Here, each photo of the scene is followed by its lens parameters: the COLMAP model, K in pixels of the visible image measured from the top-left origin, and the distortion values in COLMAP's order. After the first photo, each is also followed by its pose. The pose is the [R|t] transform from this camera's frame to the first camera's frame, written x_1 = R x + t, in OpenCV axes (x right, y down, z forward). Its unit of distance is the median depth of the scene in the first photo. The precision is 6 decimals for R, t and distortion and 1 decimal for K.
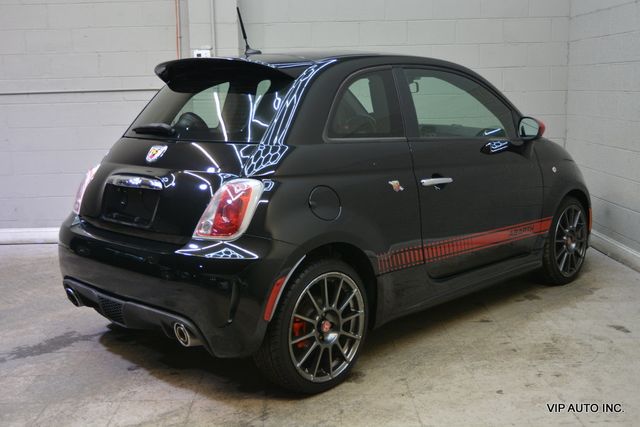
lens RADIAL K [[724.9, 0, 320.0], [0, 724.9, 213.5], [0, 0, 1]] dist [-0.004872, -0.010963]
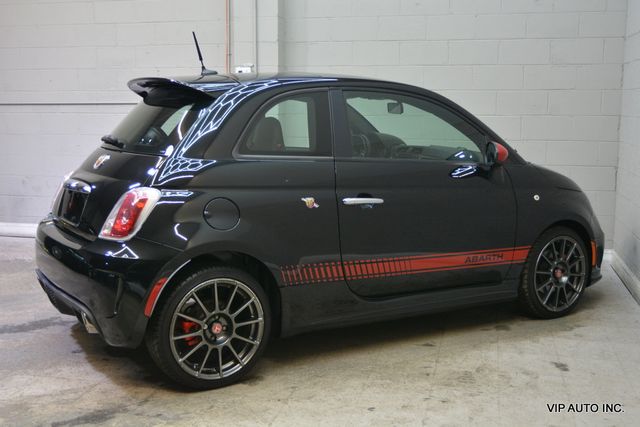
lens RADIAL K [[754.3, 0, 320.0], [0, 754.3, 213.5], [0, 0, 1]] dist [-0.009172, 0.003533]
pose [[0.969657, 0.060079, -0.236972, 0.378363], [-0.065809, 0.997698, -0.016337, -0.005716], [0.235445, 0.031437, 0.971379, -0.052534]]
